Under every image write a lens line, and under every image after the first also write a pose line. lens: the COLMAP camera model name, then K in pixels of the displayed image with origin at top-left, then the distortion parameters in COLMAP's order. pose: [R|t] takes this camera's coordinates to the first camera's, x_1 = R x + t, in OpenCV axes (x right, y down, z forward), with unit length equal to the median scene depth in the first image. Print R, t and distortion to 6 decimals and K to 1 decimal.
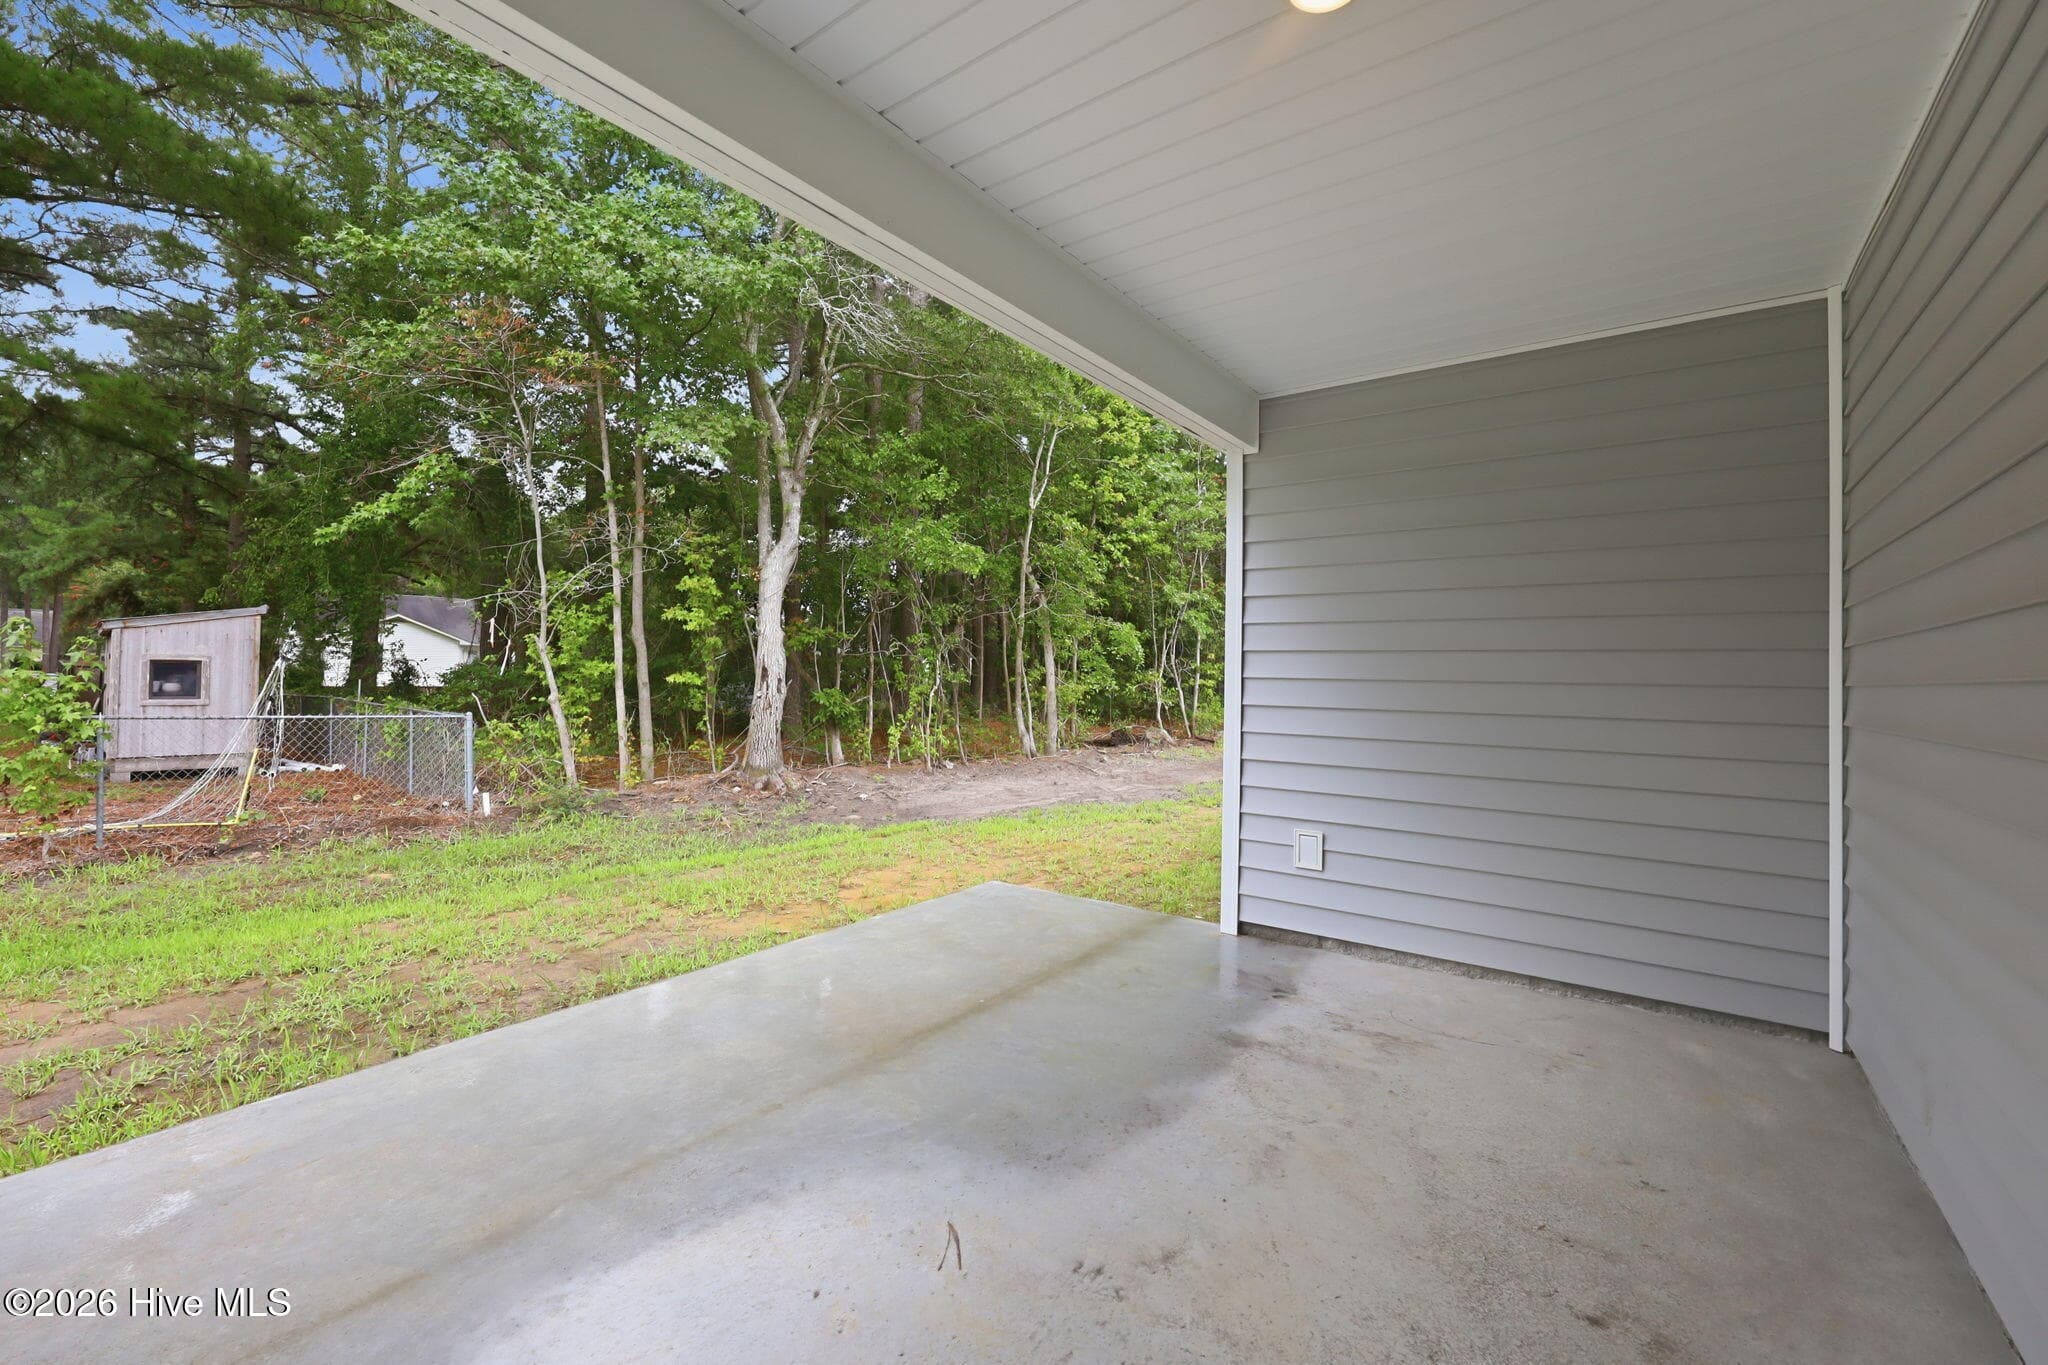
lens RADIAL K [[842.4, 0, 1009.6], [0, 842.4, 682.2], [0, 0, 1]] dist [-0.000819, 0.000090]
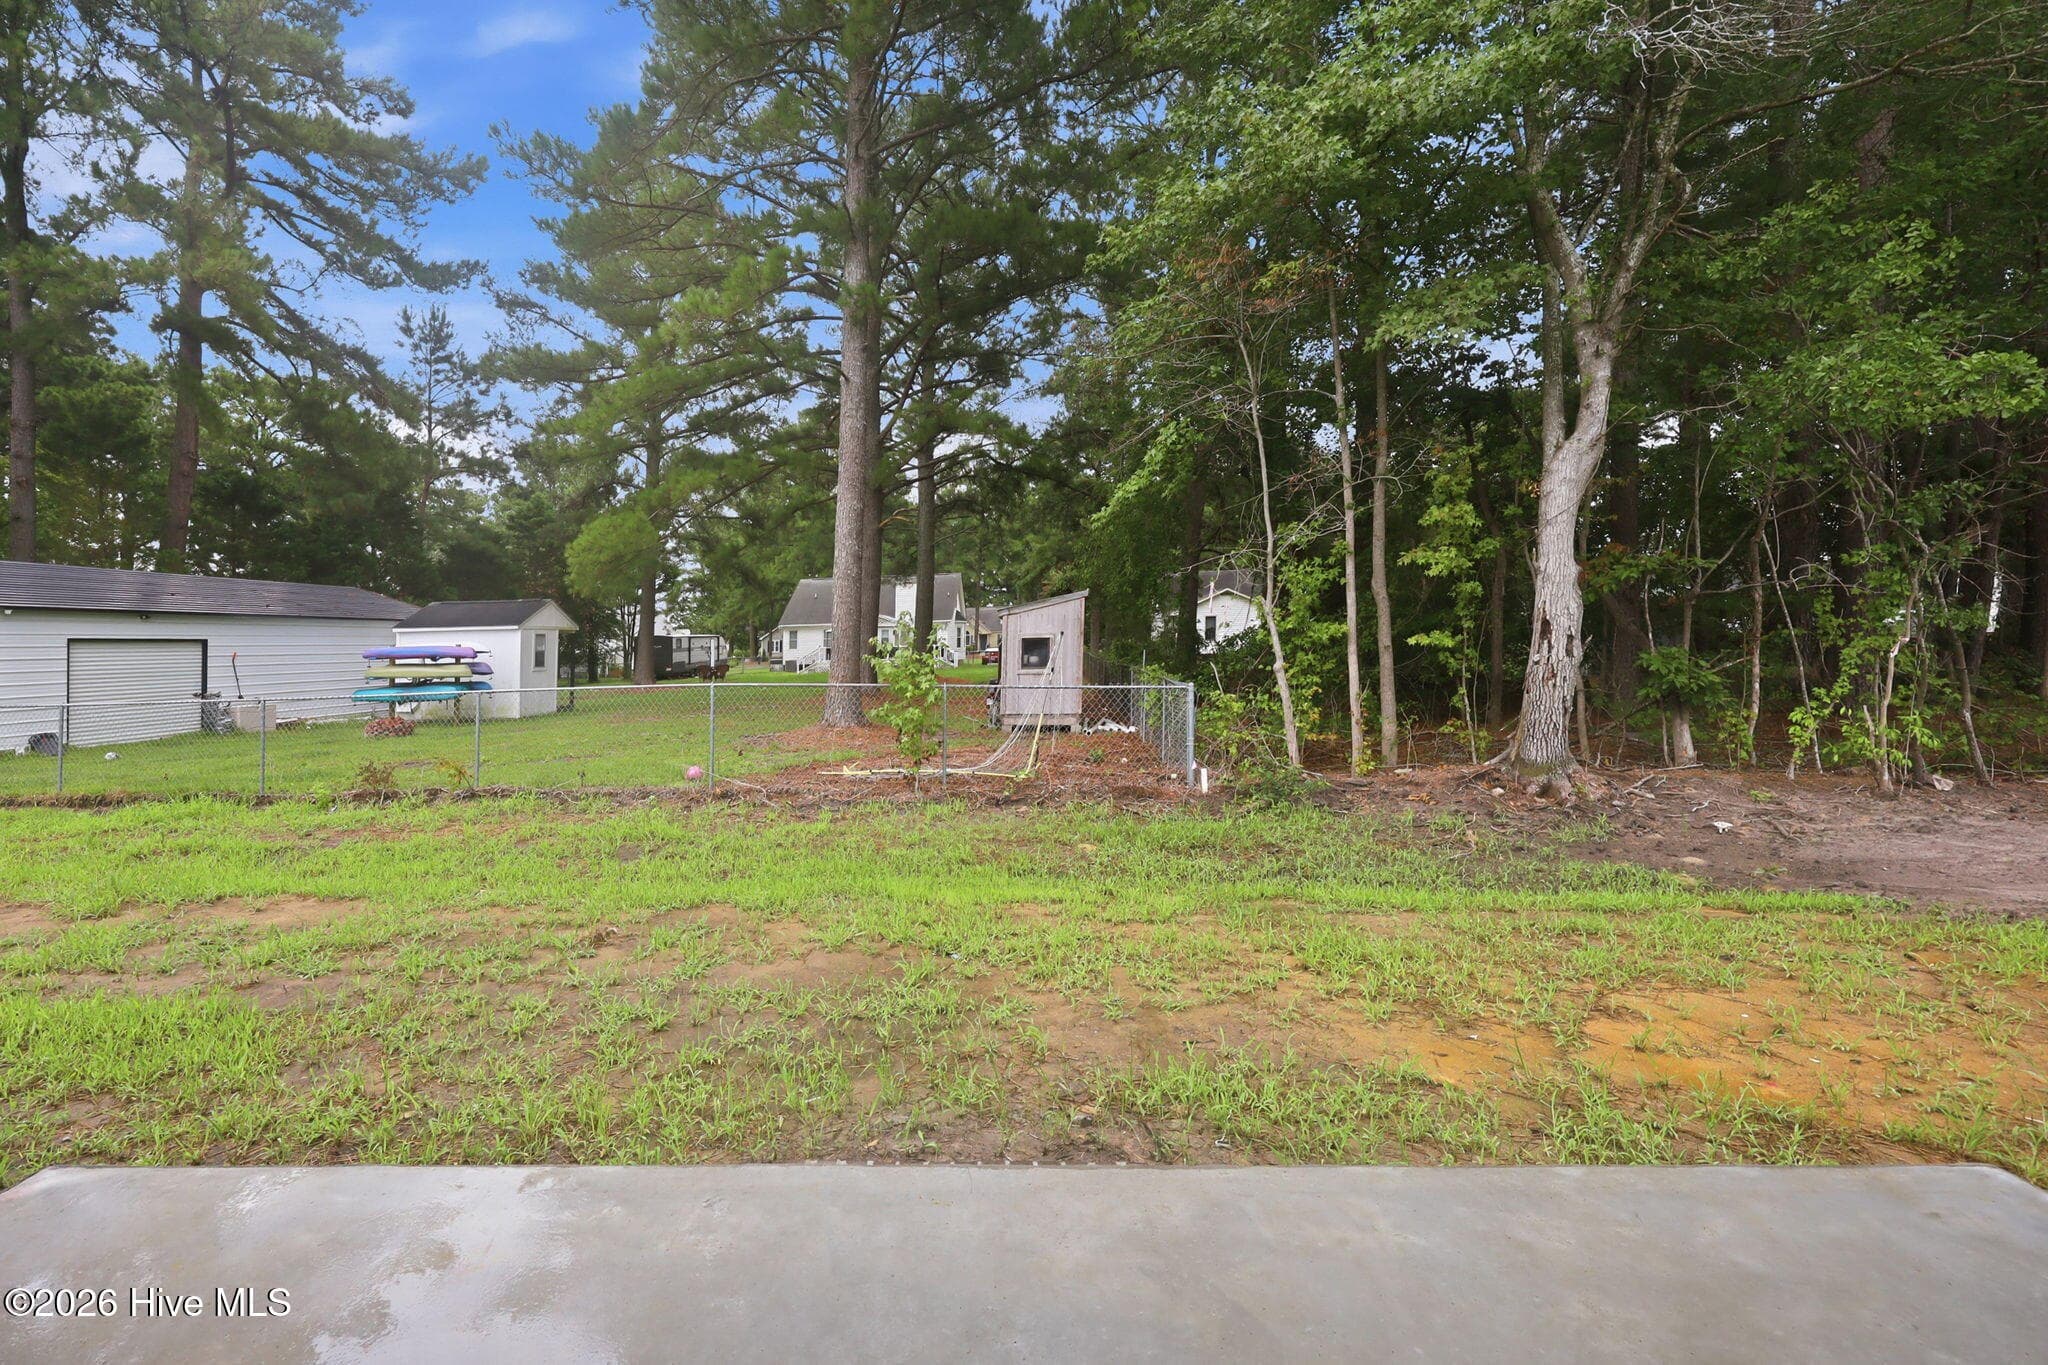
lens RADIAL K [[842.4, 0, 1027.1], [0, 842.4, 676.6], [0, 0, 1]] dist [-0.000819, 0.000090]
pose [[0.595594, 0.002743, -0.803281, 0.013658], [0.030068, 0.999217, 0.025706, -0.001195], [0.802723, -0.039463, 0.595045, 0.246972]]
